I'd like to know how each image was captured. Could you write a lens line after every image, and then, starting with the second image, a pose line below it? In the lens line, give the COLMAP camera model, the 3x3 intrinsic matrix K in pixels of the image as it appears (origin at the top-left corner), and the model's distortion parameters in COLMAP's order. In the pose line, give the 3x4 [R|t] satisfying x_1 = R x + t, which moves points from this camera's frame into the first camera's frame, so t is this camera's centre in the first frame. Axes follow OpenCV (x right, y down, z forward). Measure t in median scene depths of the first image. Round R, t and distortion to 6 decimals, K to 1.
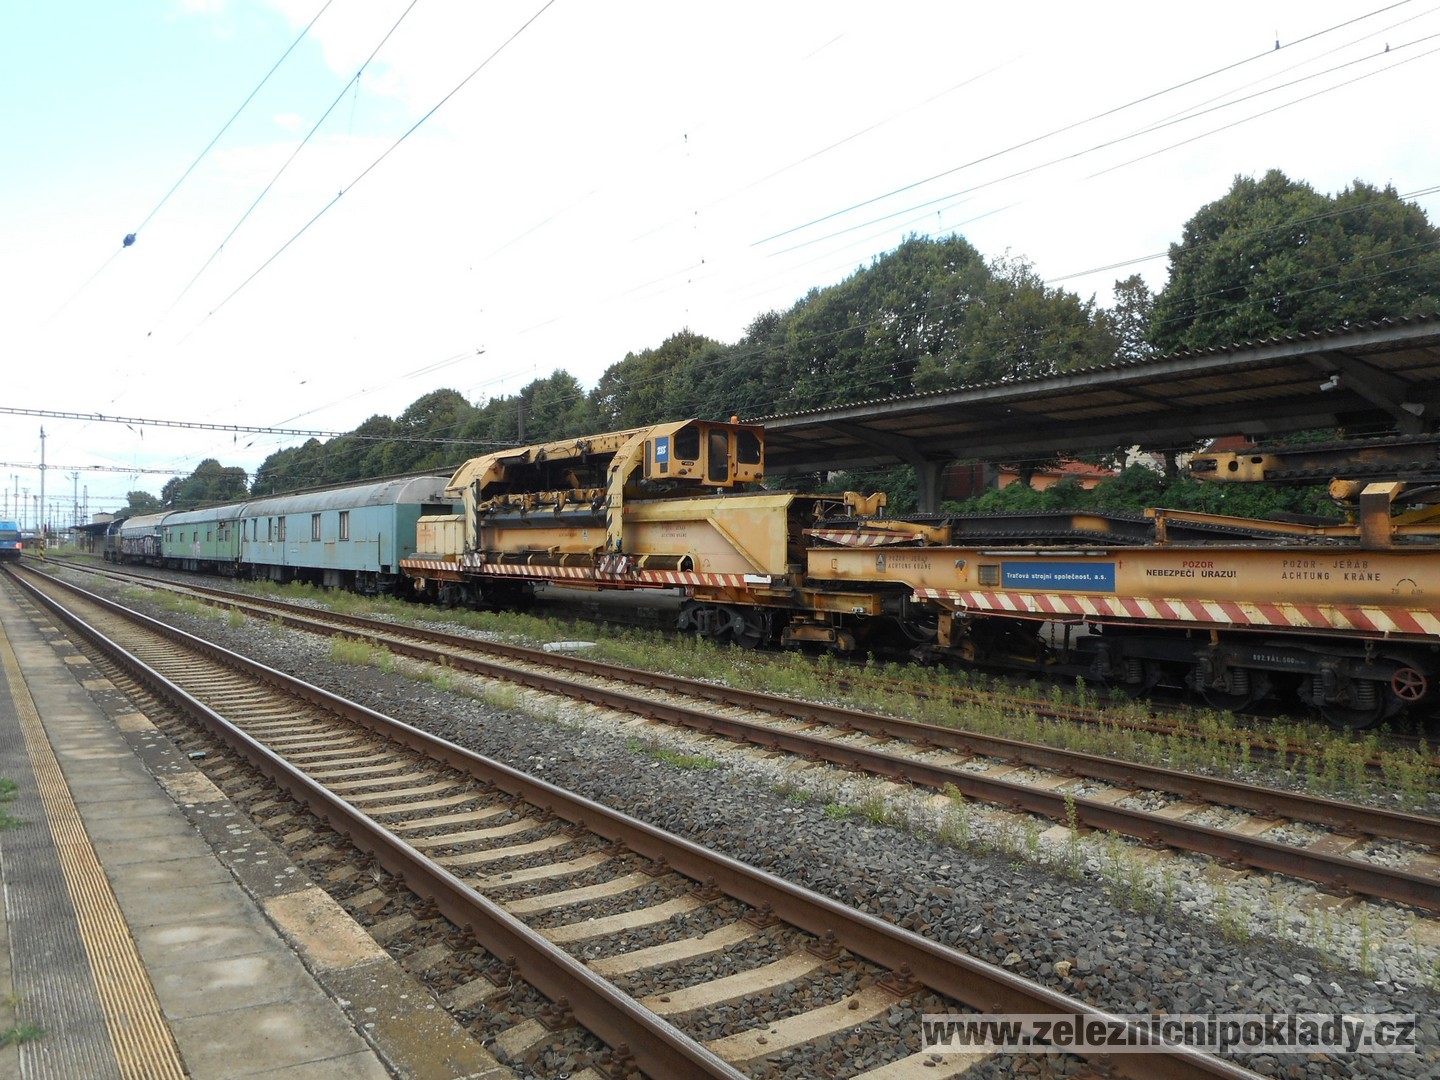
lens RADIAL K [[1083.1, 0, 703.8], [0, 1083.1, 531.8], [0, 0, 1]] dist [-0.015621, 0.000957]
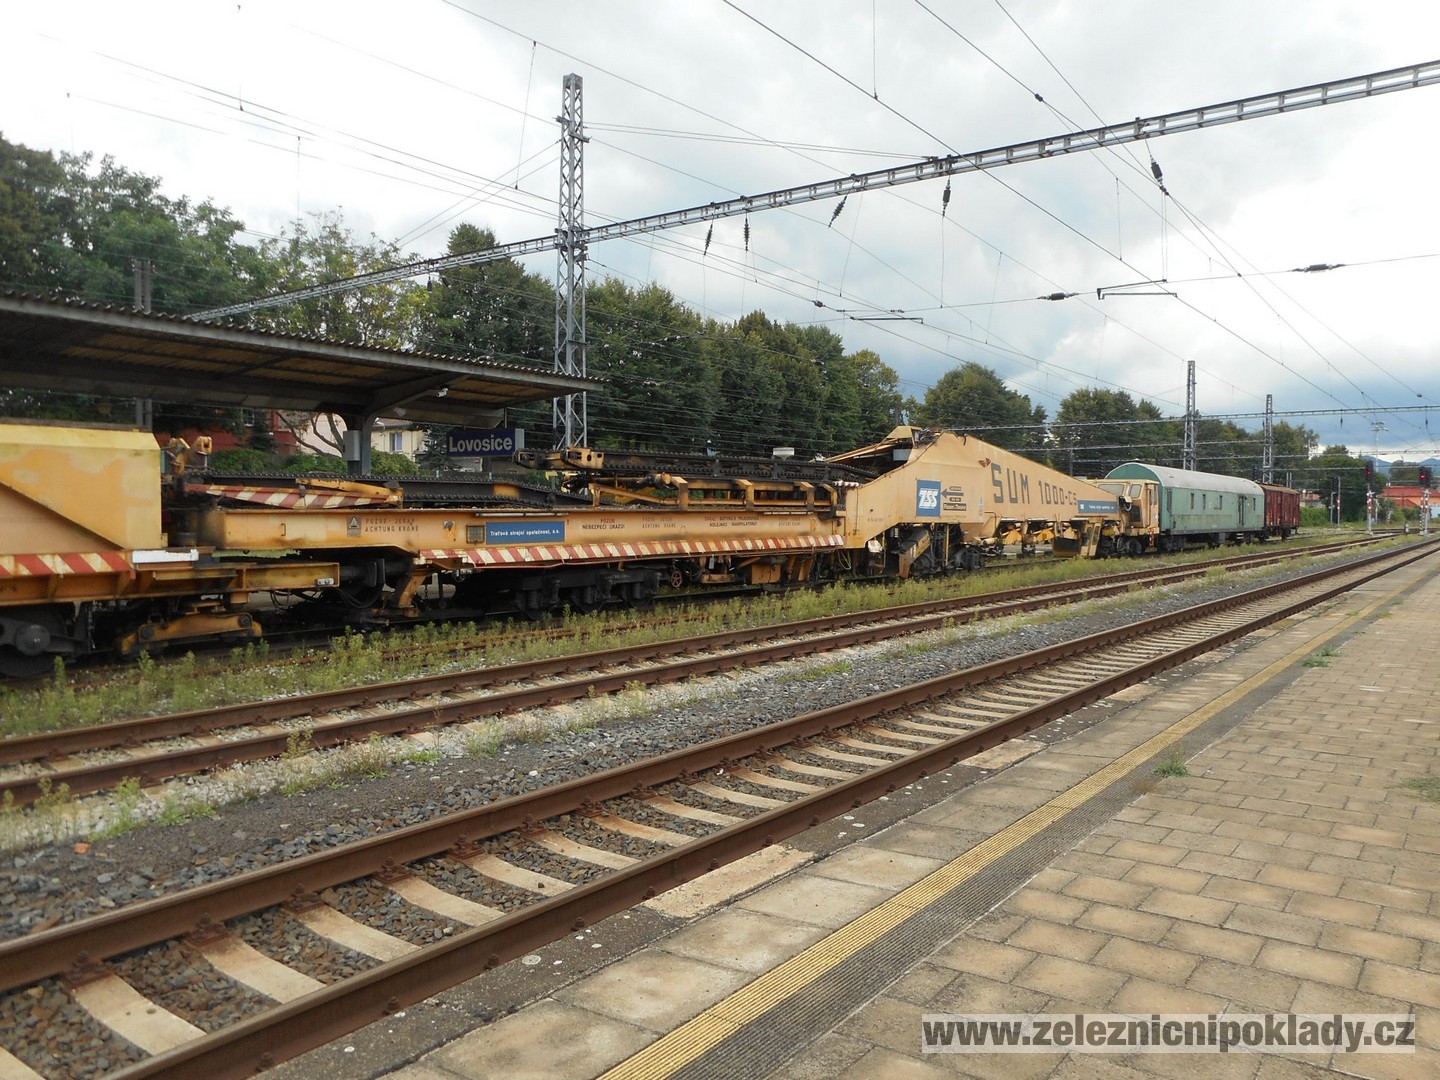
lens RADIAL K [[1083.1, 0, 703.8], [0, 1083.1, 531.8], [0, 0, 1]] dist [-0.015621, 0.000957]
pose [[-0.330458, -0.025611, 0.943473, -0.693909], [-0.021013, 0.999584, 0.019775, 0.007822], [-0.943587, -0.013291, -0.330858, 0.899437]]
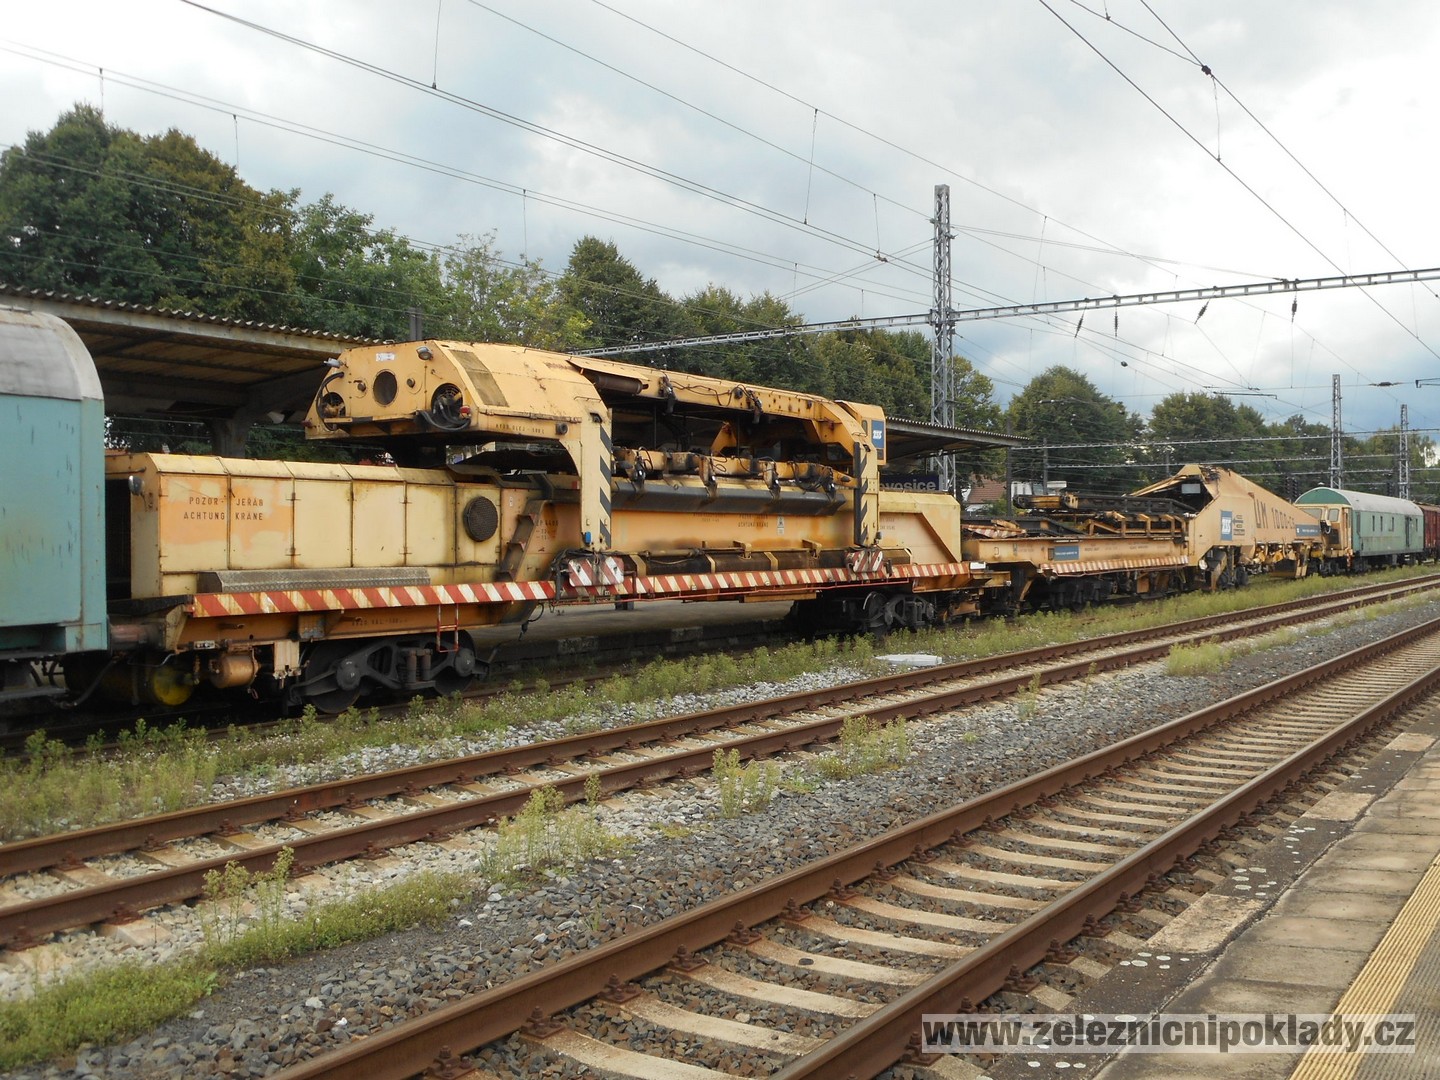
lens RADIAL K [[1427.9, 0, 694.3], [0, 1427.9, 540.0], [0, 0, 1]] dist [-0.000179, -0.004927]
pose [[-0.377597, -0.002108, 0.925967, -1.290292], [-0.007865, 0.999969, -0.000930, 0.018640], [-0.925936, -0.007634, -0.377602, 1.876714]]
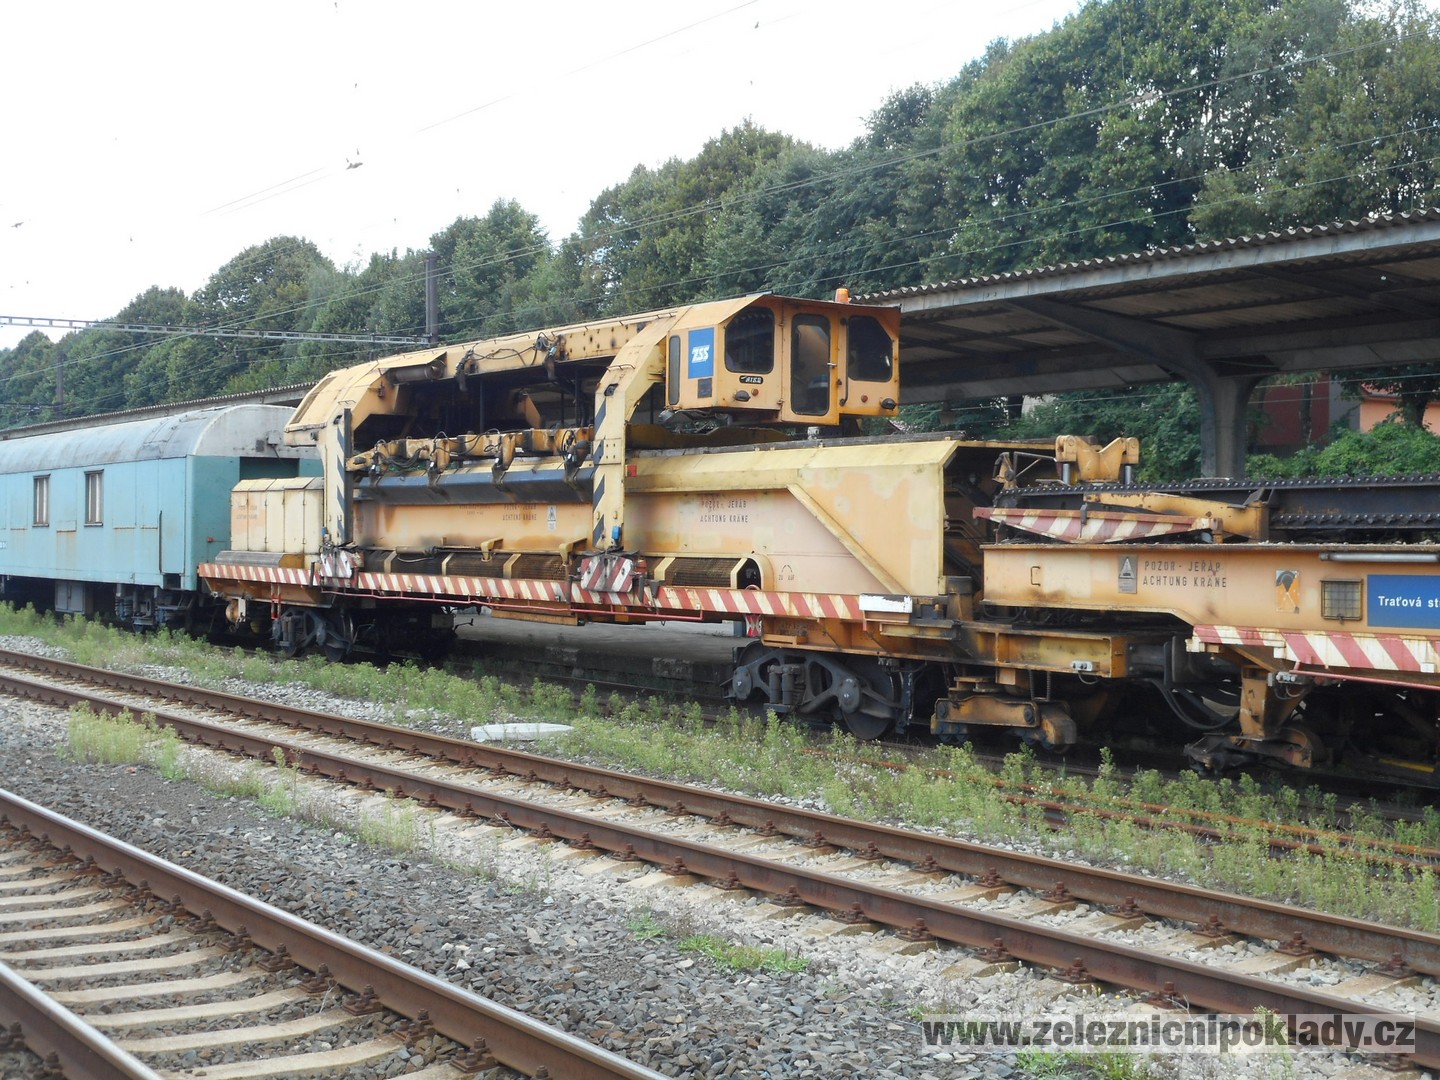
lens RADIAL K [[2112.4, 0, 661.8], [0, 2112.4, 537.4], [0, 0, 1]] dist [0.021449, 0.071819]
pose [[0.998358, 0.004569, -0.057104, 0.000592], [-0.003861, 0.999915, 0.012493, -0.000573], [0.057156, -0.012252, 0.998290, -0.009150]]
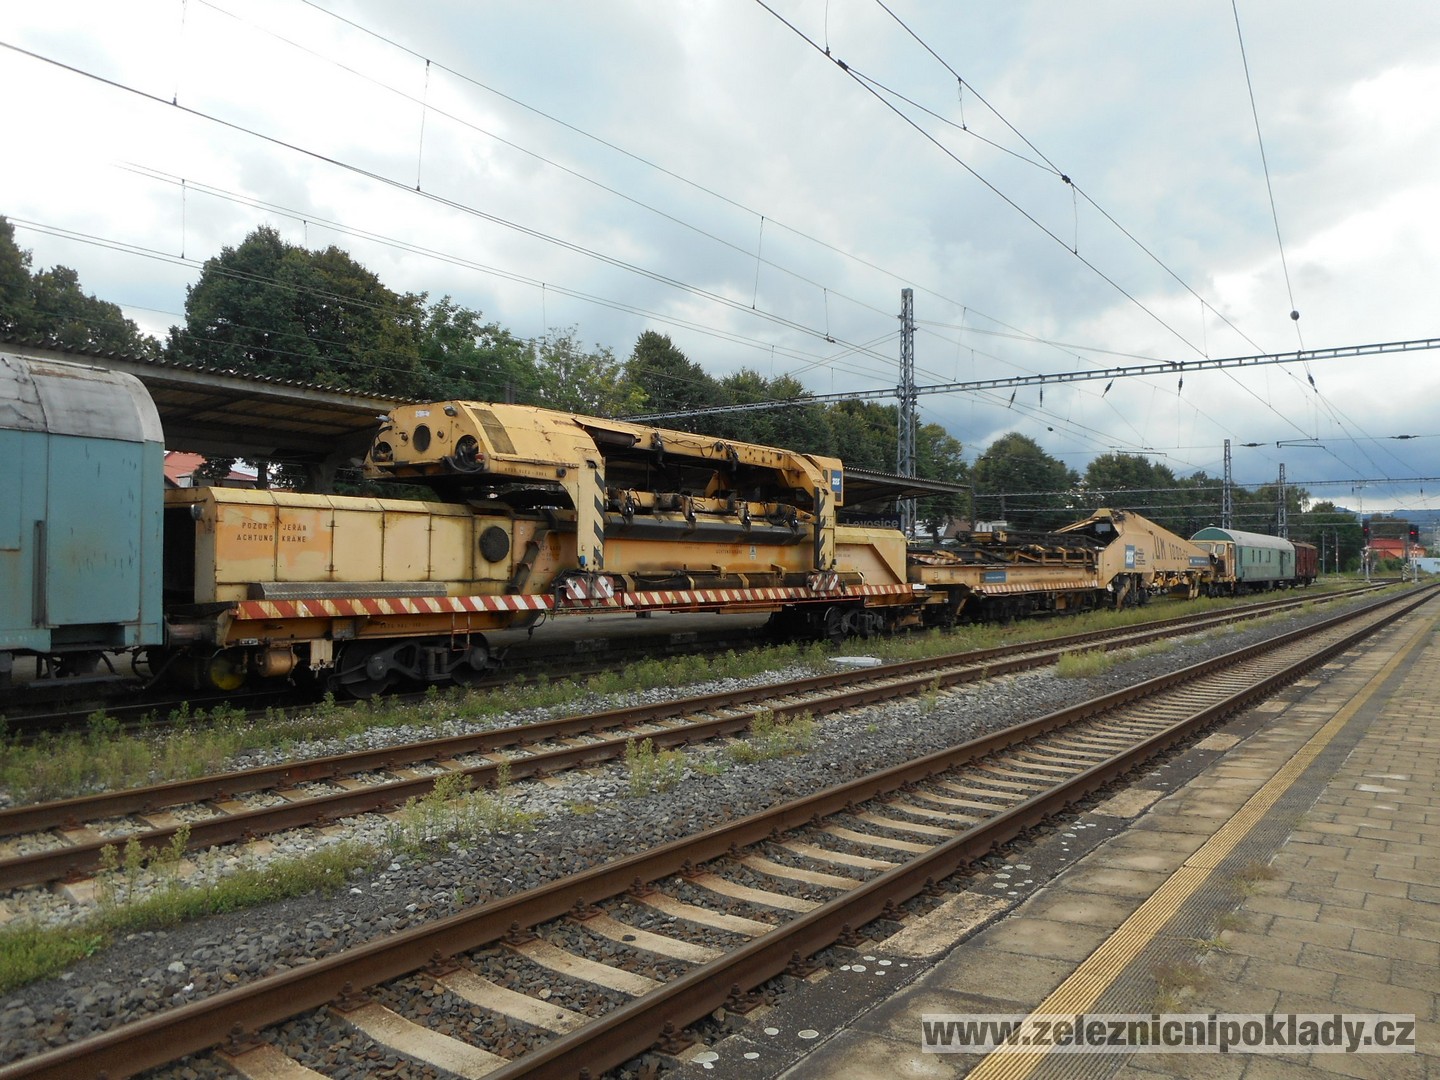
lens RADIAL K [[1083.1, 0, 703.8], [0, 1083.1, 531.8], [0, 0, 1]] dist [-0.015621, 0.000957]
pose [[-0.344698, 0.018972, 0.938522, -1.266203], [-0.021673, 0.999368, -0.028162, 0.016112], [-0.938464, -0.030048, -0.344069, 1.796988]]
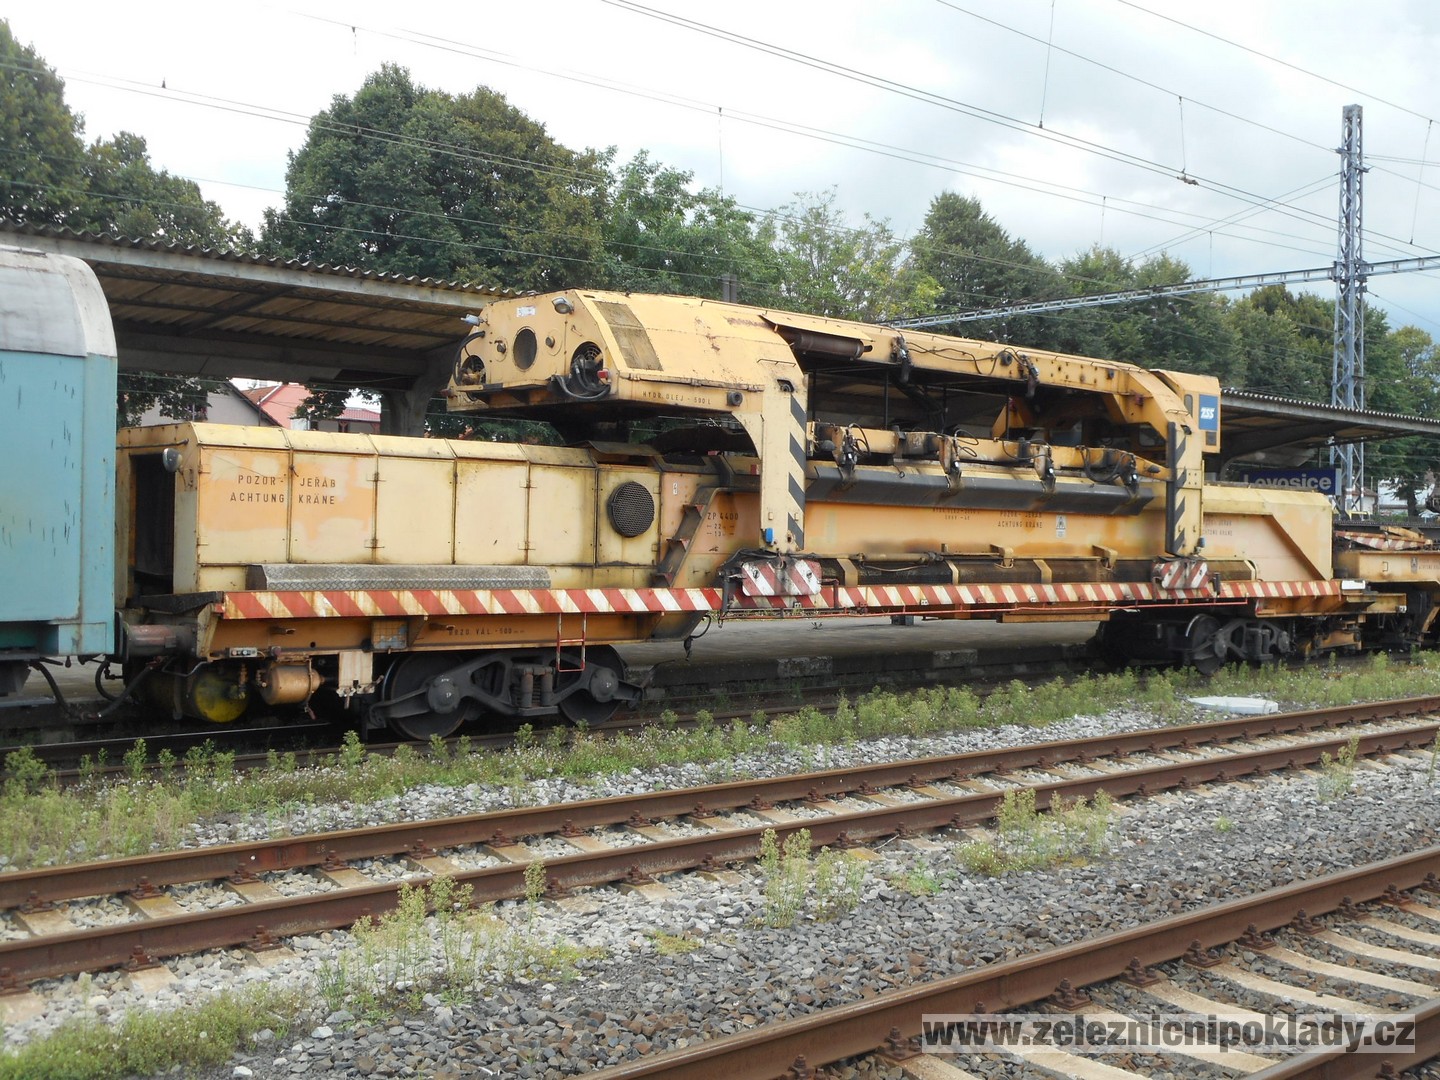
lens RADIAL K [[1588.7, 0, 698.5], [0, 1588.7, 528.4], [0, 0, 1]] dist [0.008650, -0.031069]
pose [[-0.136679, -0.001570, 0.990614, -1.213902], [-0.031607, 0.999497, -0.002777, 0.016452], [-0.990111, -0.031690, -0.136660, 1.730532]]
